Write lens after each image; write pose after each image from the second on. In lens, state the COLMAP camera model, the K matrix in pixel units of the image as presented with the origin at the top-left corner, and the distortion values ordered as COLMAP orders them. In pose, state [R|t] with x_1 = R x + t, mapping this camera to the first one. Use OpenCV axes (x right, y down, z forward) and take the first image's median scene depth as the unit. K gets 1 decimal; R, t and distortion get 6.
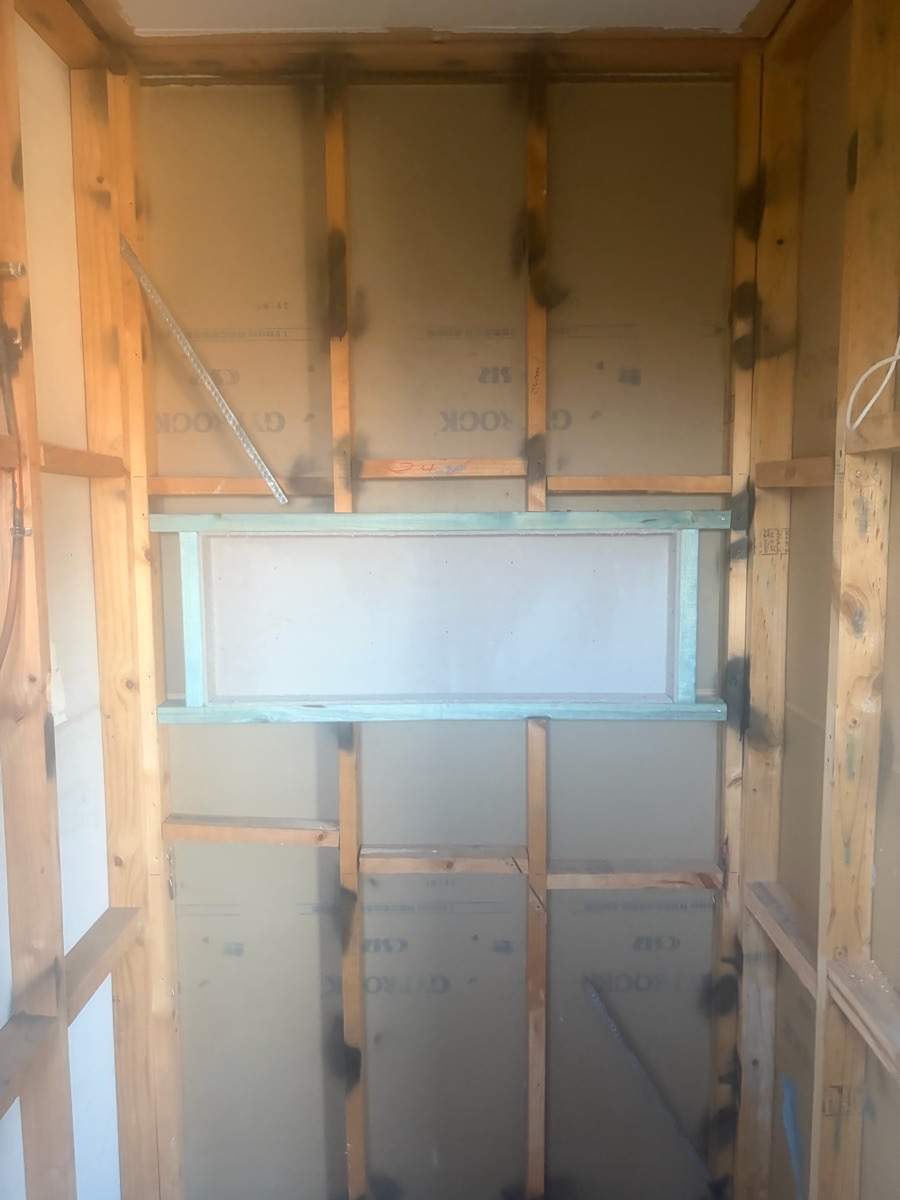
lens RADIAL K [[907.9, 0, 449.0], [0, 907.9, 598.3], [0, 0, 1]] dist [0.036997, -0.041907]
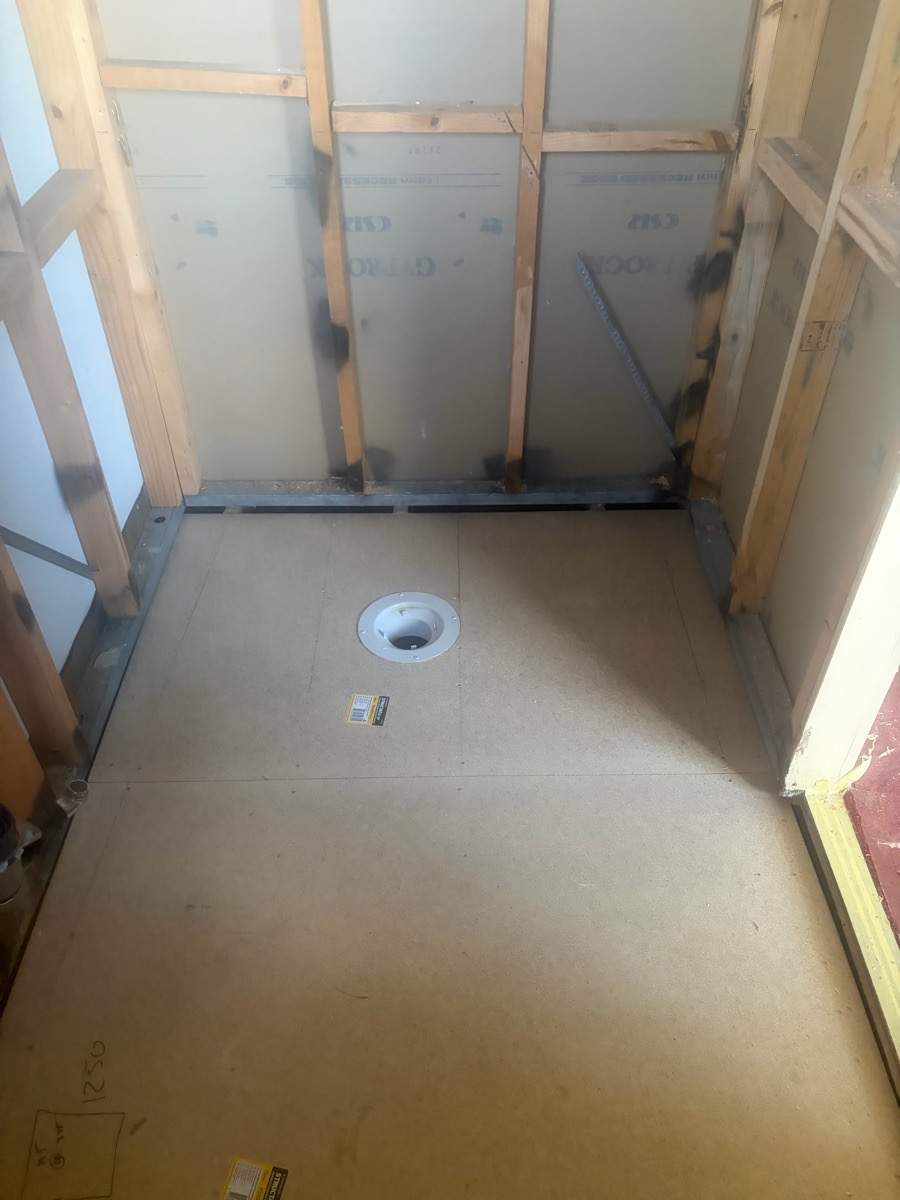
lens RADIAL K [[907.9, 0, 444.8], [0, 907.9, 599.3], [0, 0, 1]] dist [0.036997, -0.041907]
pose [[0.999888, -0.011855, 0.009101, -0.002526], [0.004270, 0.810180, 0.586166, 0.146027], [-0.014322, -0.586062, 0.810140, 0.006489]]
